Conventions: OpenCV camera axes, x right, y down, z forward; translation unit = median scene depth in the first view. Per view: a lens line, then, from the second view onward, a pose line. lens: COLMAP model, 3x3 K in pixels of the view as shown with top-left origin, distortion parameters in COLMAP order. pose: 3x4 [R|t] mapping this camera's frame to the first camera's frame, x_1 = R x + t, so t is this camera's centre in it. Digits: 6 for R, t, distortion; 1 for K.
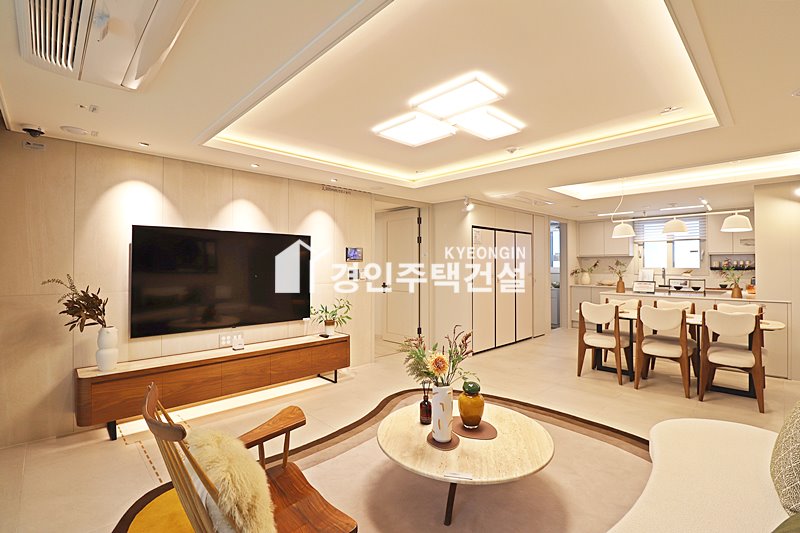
lens RADIAL K [[368.4, 0, 405.1], [0, 368.4, 264.2], [0, 0, 1]] dist [-0.023116, -0.000635]
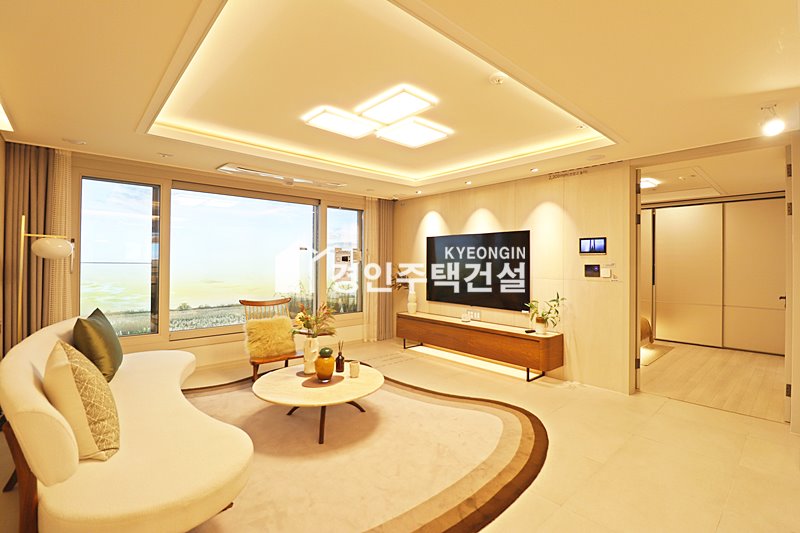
lens RADIAL K [[368.4, 0, 405.2], [0, 368.4, 262.2], [0, 0, 1]] dist [-0.023116, -0.000635]
pose [[-0.038752, -0.001726, -0.999247, 0.867143], [-0.002915, 0.999994, -0.001614, 0.015135], [0.999245, 0.002850, -0.038757, 0.793811]]
